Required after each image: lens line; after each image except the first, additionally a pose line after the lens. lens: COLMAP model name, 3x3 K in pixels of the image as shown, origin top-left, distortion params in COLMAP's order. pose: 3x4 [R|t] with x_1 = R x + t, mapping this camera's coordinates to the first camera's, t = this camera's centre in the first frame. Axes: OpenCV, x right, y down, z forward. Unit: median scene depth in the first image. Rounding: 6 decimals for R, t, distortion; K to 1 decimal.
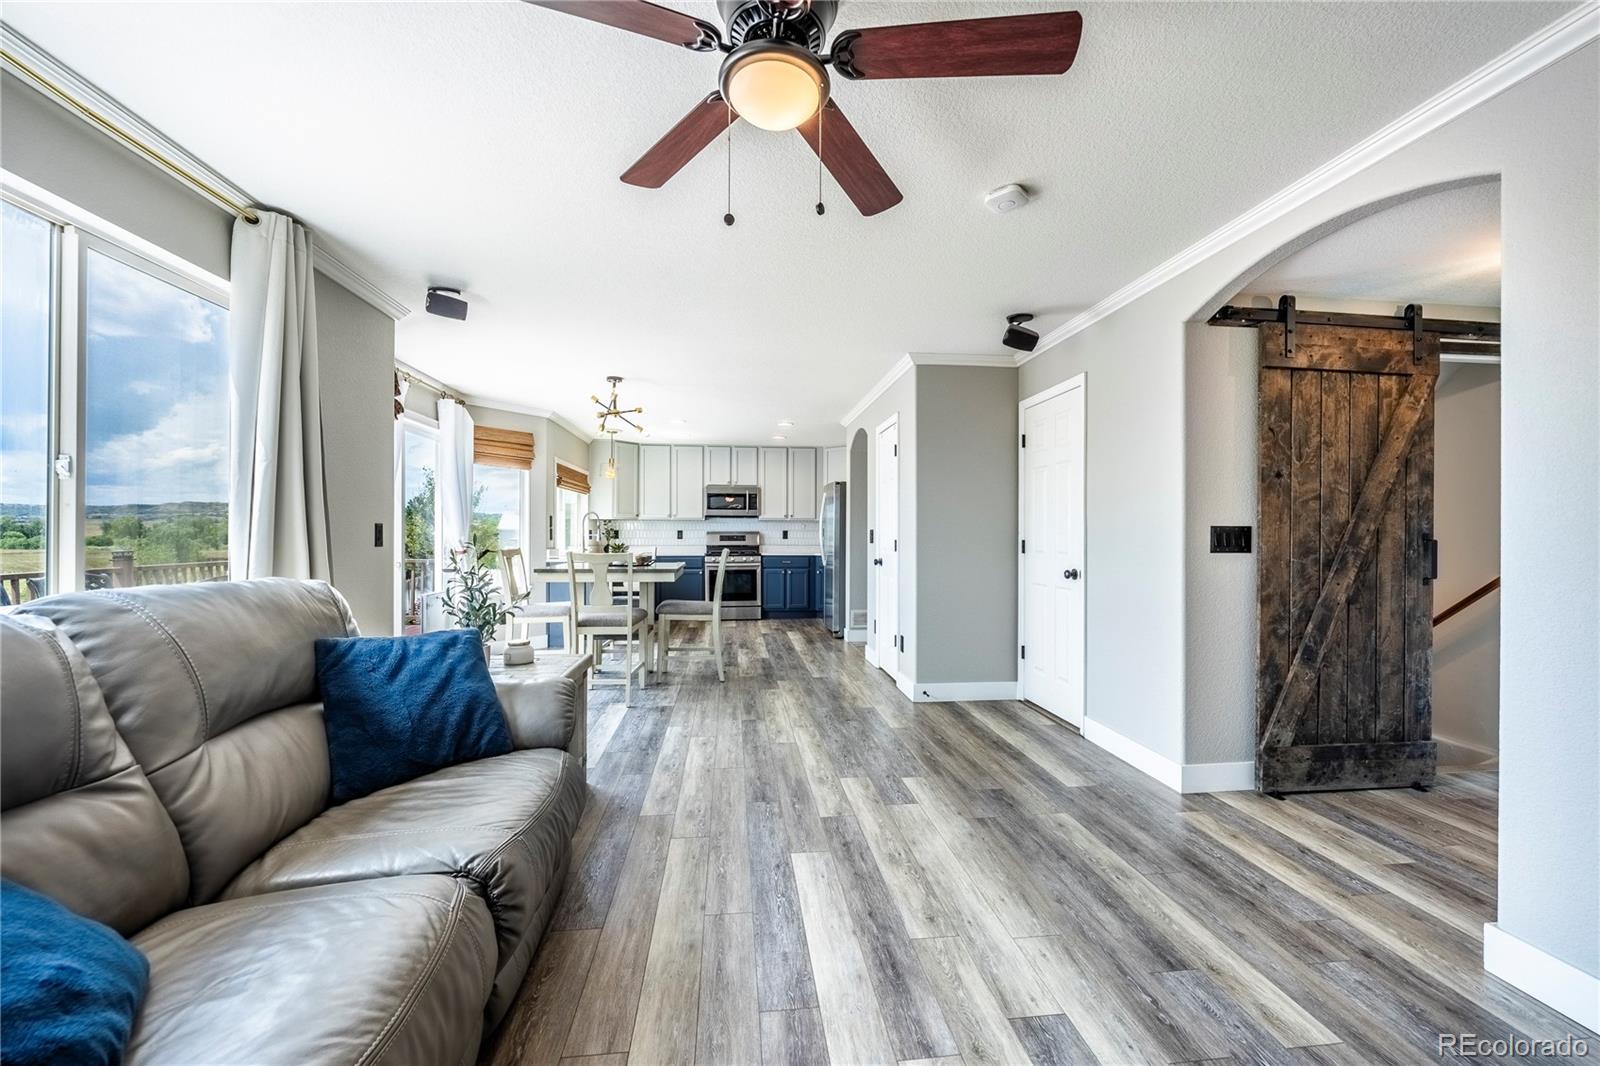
lens RADIAL K [[631.7, 0, 800.0], [0, 631.7, 533.0], [0, 0, 1]] dist [0.000149, 0.000013]
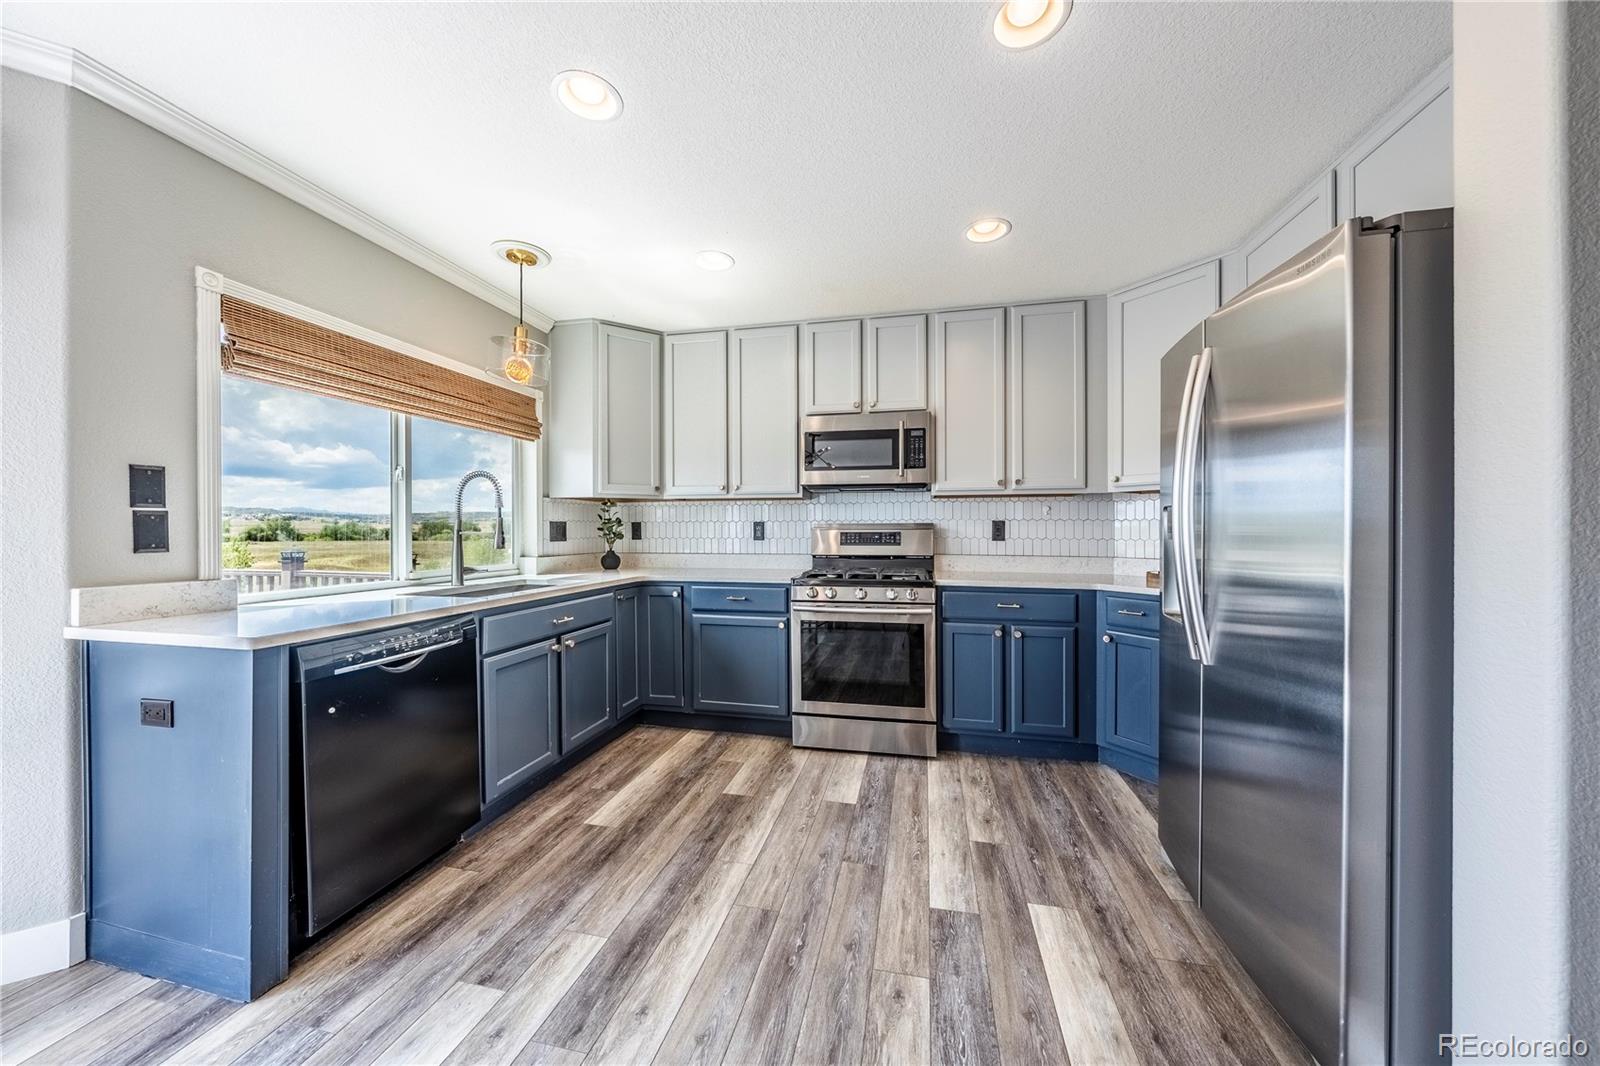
lens RADIAL K [[537.6, 0, 805.9], [0, 537.6, 527.6], [0, 0, 1]] dist [-0.000451, -0.000021]
pose [[0.947062, -0.004014, -0.321024, -0.046811], [0.003459, 0.999991, -0.002301, 0.002028], [0.321031, 0.001069, 0.947068, 0.979804]]
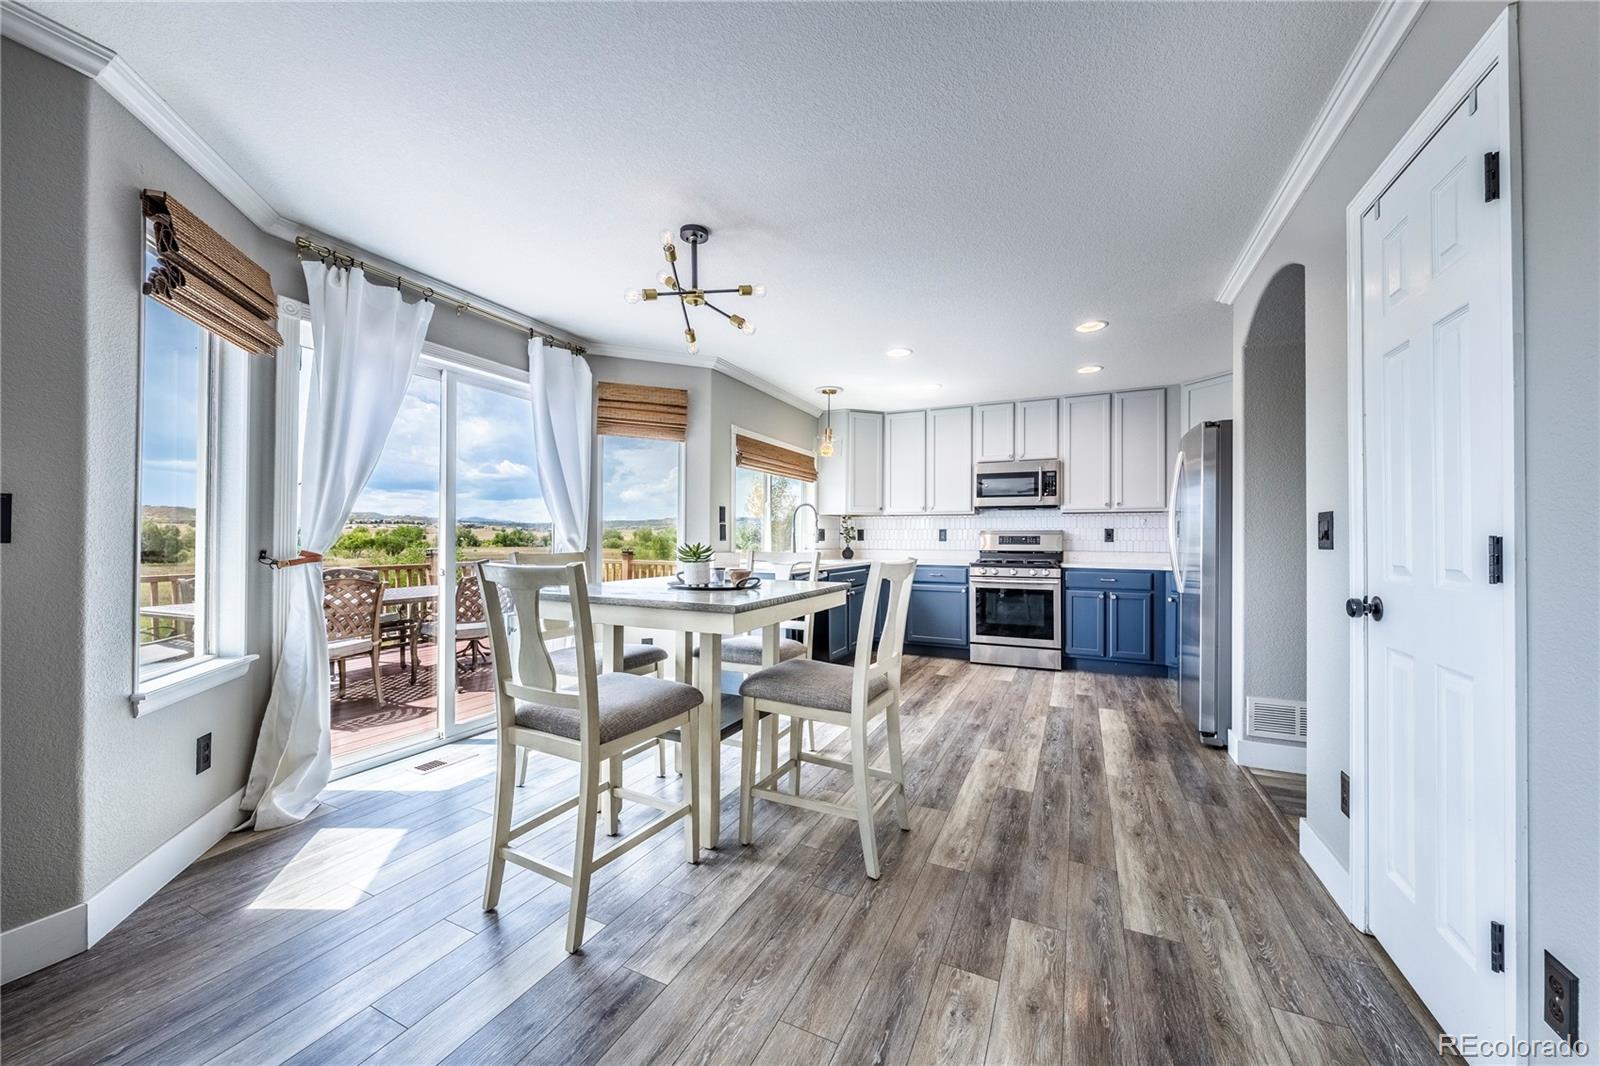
lens RADIAL K [[571.7, 0, 805.3], [0, 571.7, 535.2], [0, 0, 1]] dist [-0.000099, -0.000016]
pose [[0.848476, -0.000938, -0.529232, 0.033244], [-0.002095, 0.999985, -0.005132, 0.009908], [0.529229, 0.005463, 0.848461, 0.561537]]
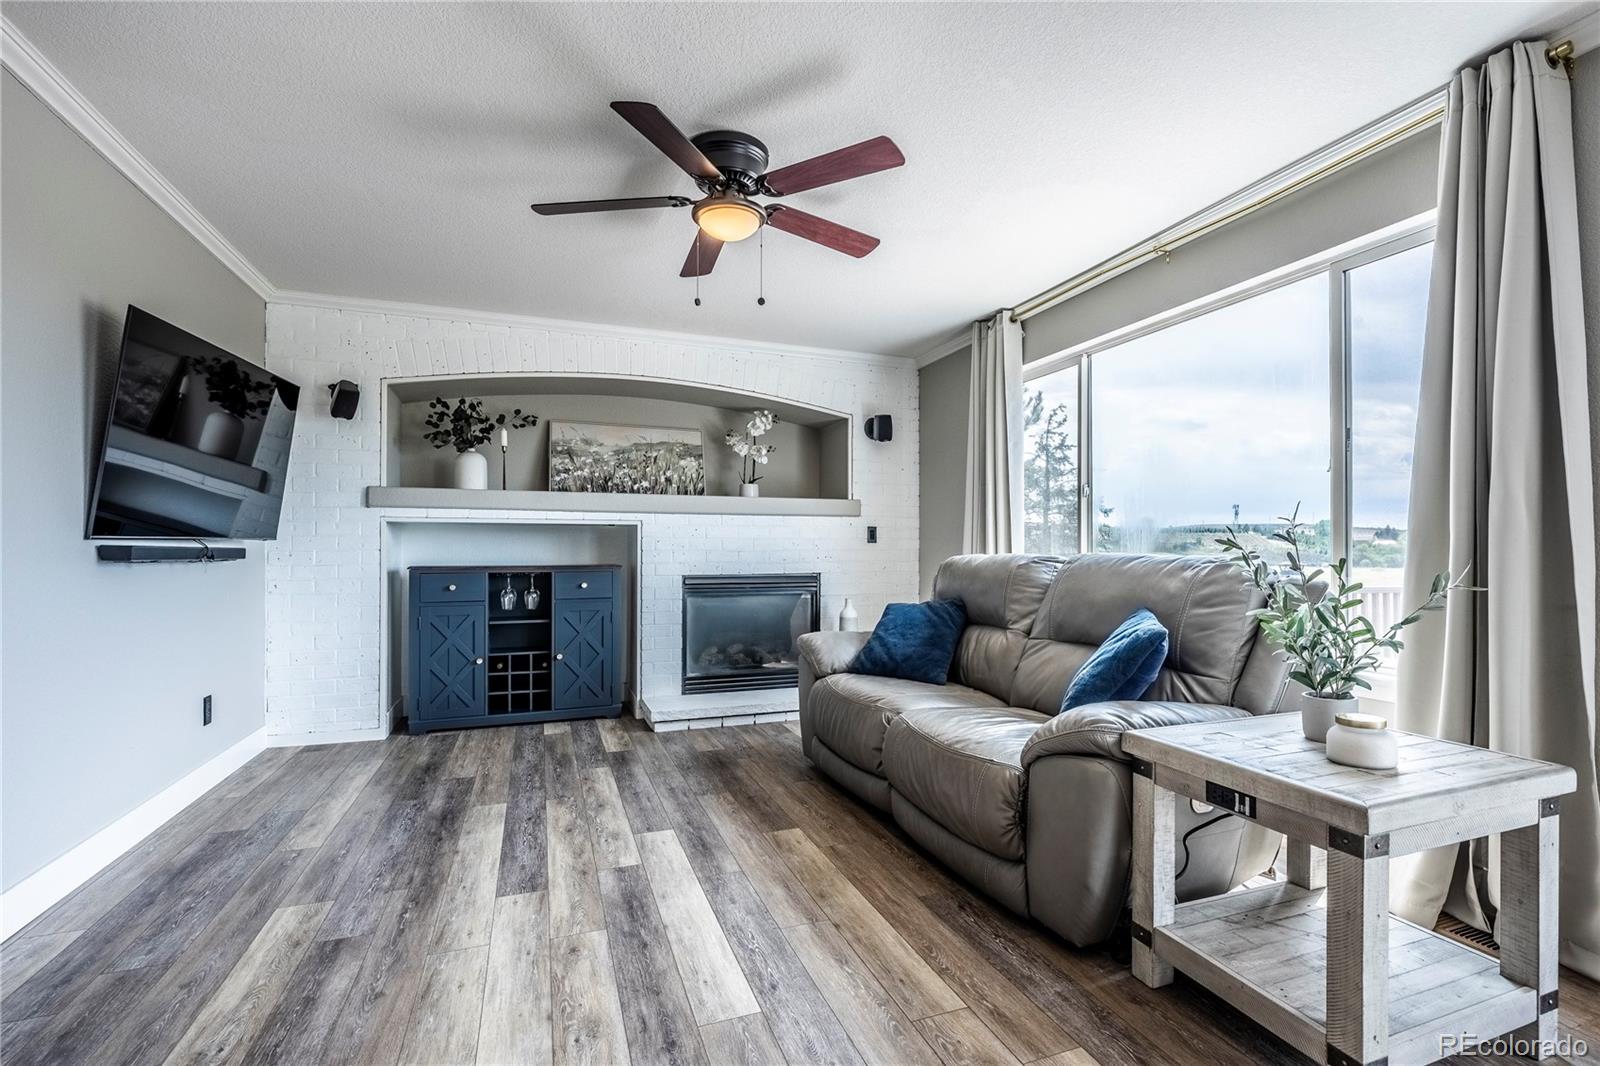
lens RADIAL K [[757.3, 0, 840.0], [0, 757.3, 556.1], [0, 0, 1]] dist [-0.002977, -0.000425]
pose [[-0.964110, -0.002733, -0.265488, 0.043809], [-0.003640, 0.999989, 0.002923, 0.022546], [0.265478, 0.003784, -0.964110, 0.692544]]
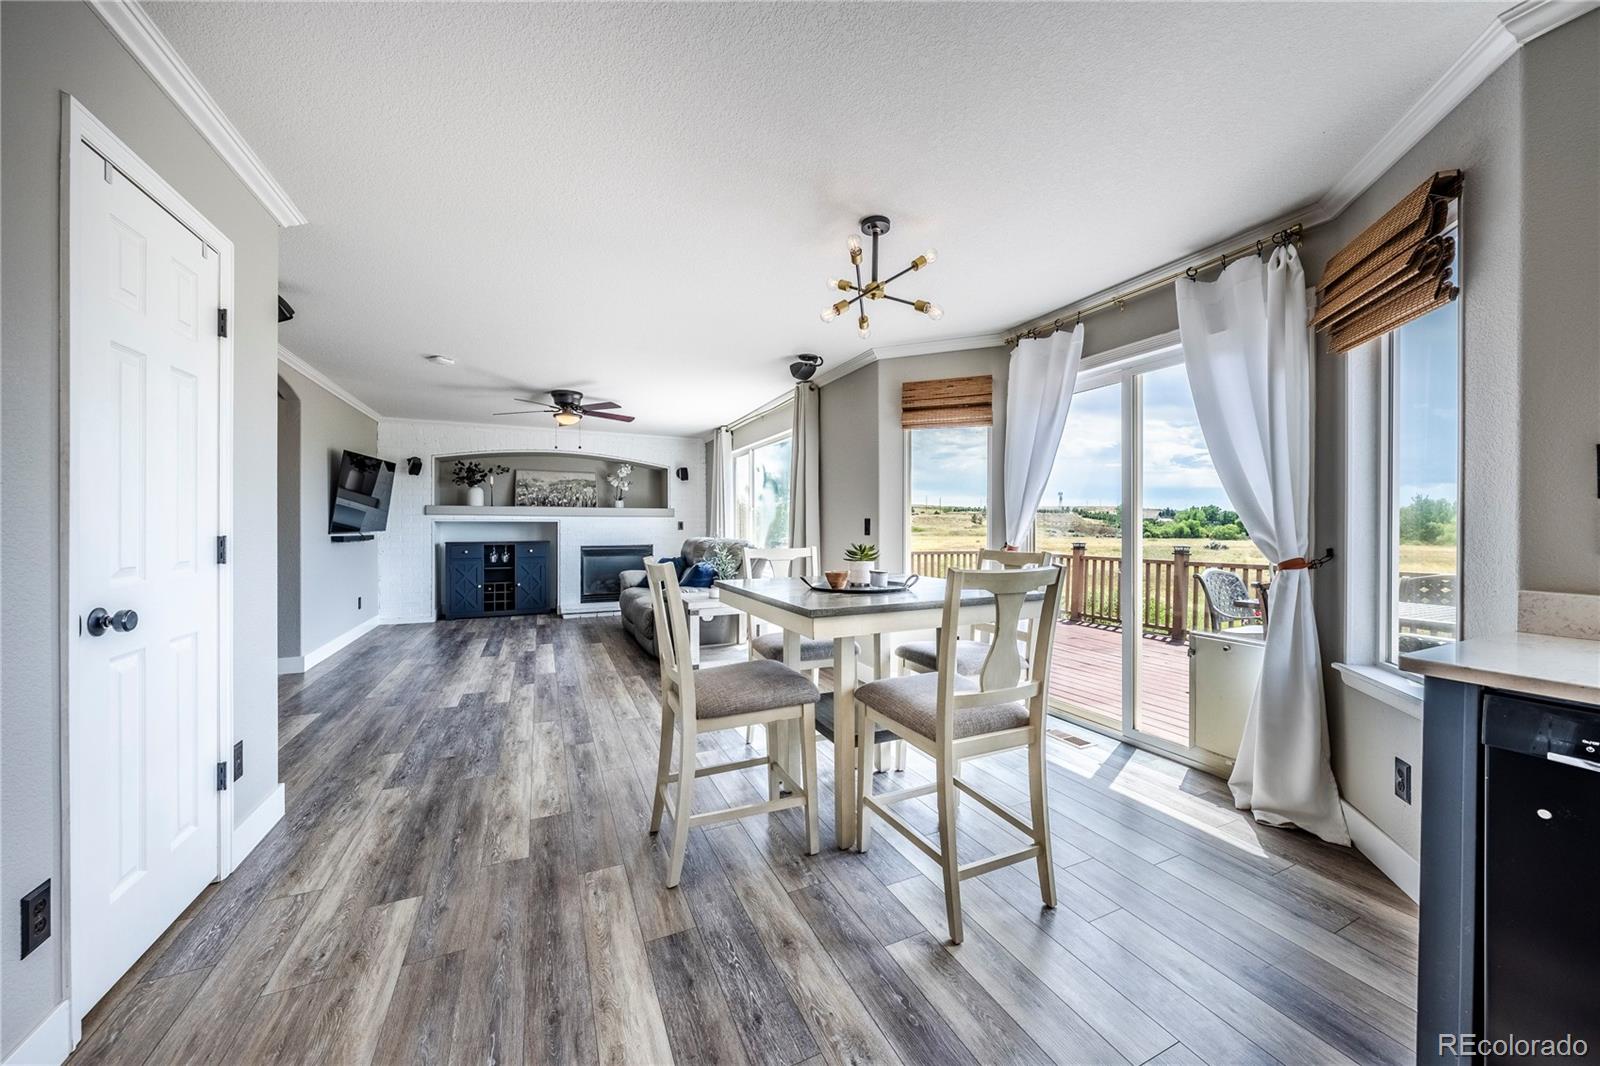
lens RADIAL K [[571.7, 0, 805.3], [0, 571.7, 535.2], [0, 0, 1]] dist [-0.000099, -0.000016]
pose [[-0.948047, -0.000693, -0.318129, -0.080269], [-0.004965, 0.999908, 0.012619, 0.003154], [0.318091, 0.013543, -0.947963, 1.243303]]
